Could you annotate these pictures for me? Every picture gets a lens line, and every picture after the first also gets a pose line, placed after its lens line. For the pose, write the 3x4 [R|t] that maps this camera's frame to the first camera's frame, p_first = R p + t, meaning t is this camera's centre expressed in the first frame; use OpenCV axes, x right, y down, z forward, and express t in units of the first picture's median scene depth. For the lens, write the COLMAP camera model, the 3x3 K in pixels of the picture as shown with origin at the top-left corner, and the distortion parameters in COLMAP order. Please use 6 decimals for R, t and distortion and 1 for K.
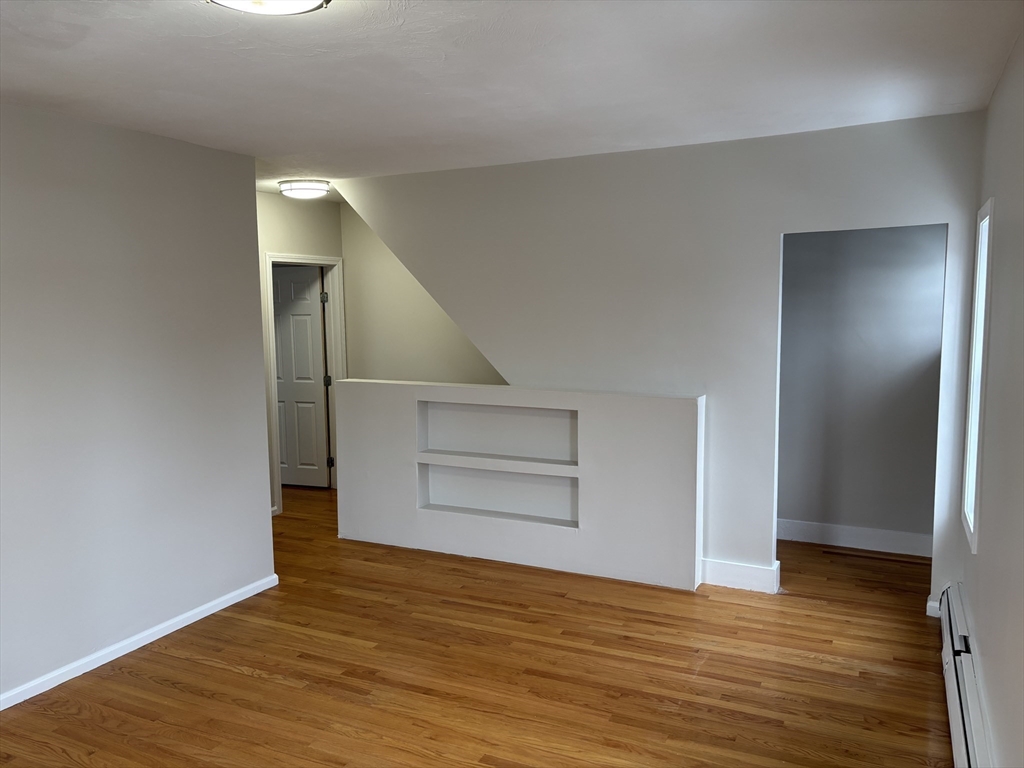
lens RADIAL K [[779.0, 0, 508.2], [0, 779.0, 384.4], [0, 0, 1]] dist [0.032981, -0.004331]
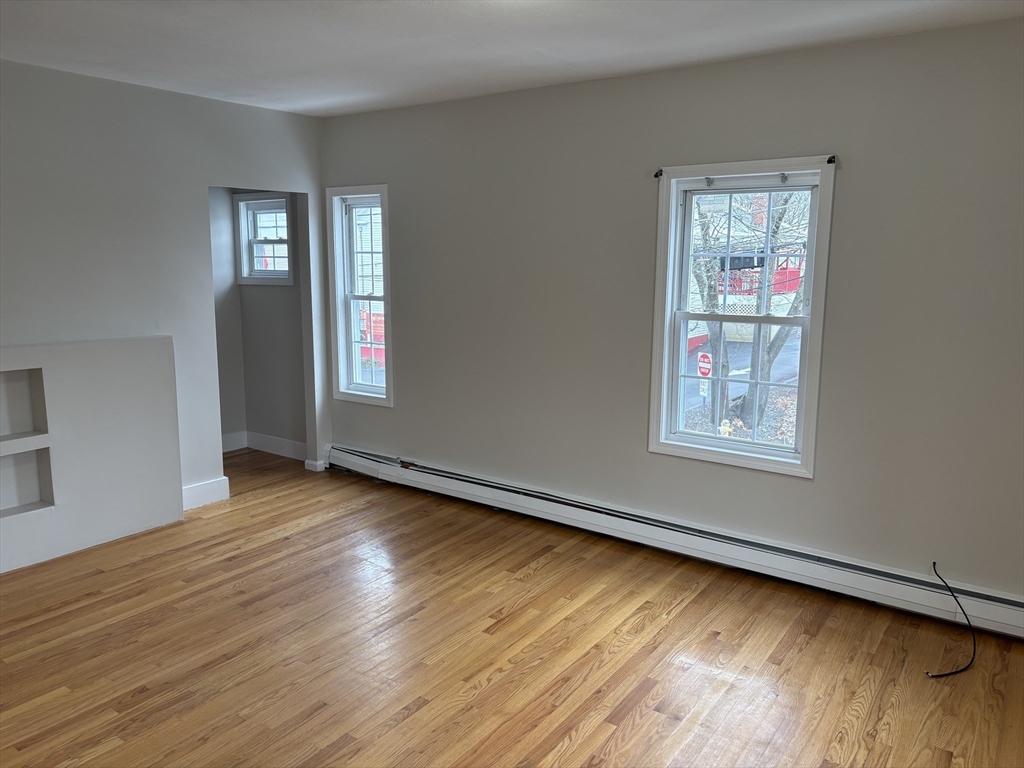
lens RADIAL K [[779.0, 0, 509.6], [0, 779.0, 387.2], [0, 0, 1]] dist [0.032981, -0.004331]
pose [[0.141153, -0.145199, 0.979282, -0.780734], [0.087087, 0.987172, 0.133817, -0.019540], [-0.986150, 0.066394, 0.151987, 0.421063]]
